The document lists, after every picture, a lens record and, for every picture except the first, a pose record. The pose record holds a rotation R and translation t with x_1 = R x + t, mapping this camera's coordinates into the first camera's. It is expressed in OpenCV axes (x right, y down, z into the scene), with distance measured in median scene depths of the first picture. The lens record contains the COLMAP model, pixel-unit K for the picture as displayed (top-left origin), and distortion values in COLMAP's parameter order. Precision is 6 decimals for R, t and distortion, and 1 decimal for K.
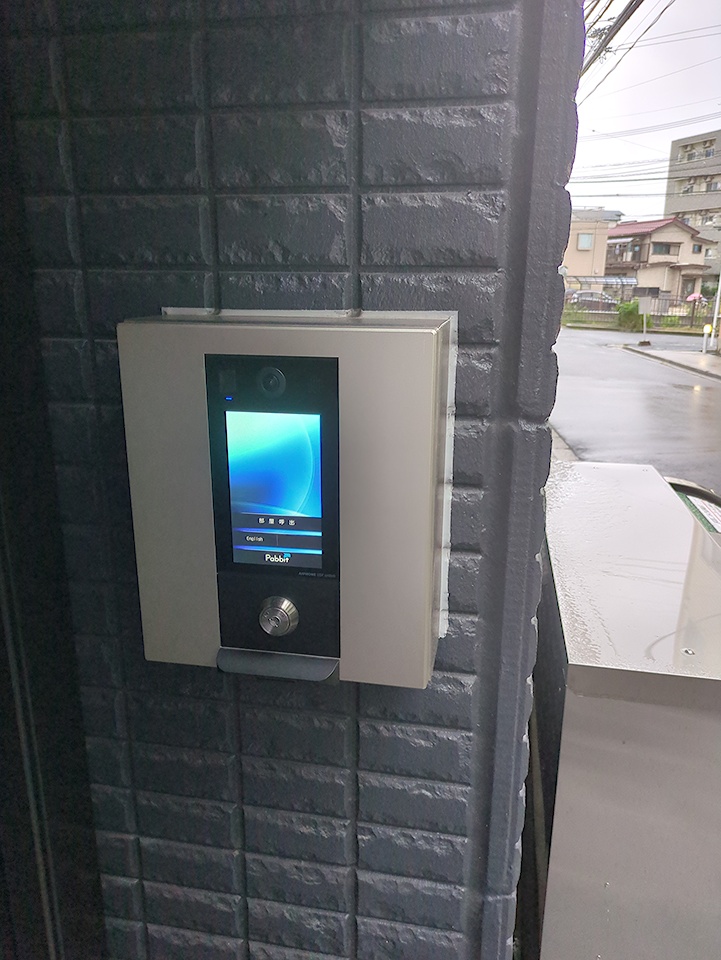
lens RADIAL K [[706.9, 0, 371.5], [0, 706.9, 488.1], [0, 0, 1]] dist [0.033097, -0.009530]
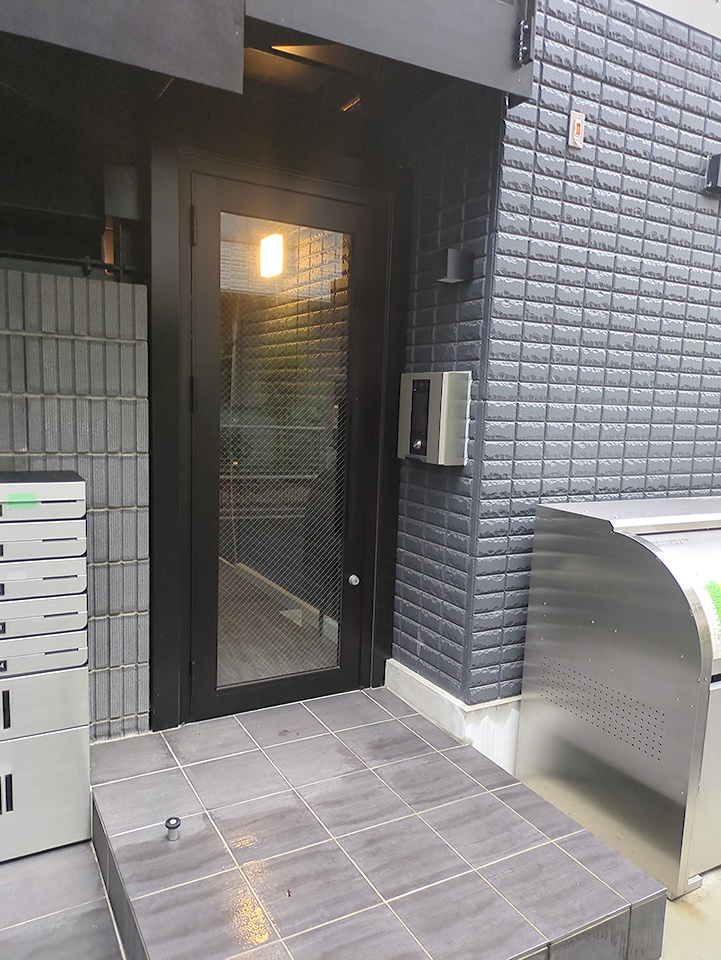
lens RADIAL K [[708.0, 0, 362.6], [0, 708.0, 500.6], [0, 0, 1]] dist [0.054861, -0.049182]
pose [[0.643122, 0.123235, -0.755782, 2.620153], [-0.233741, 0.971455, -0.040497, 0.692173], [0.729218, 0.202702, 0.653569, -1.712017]]
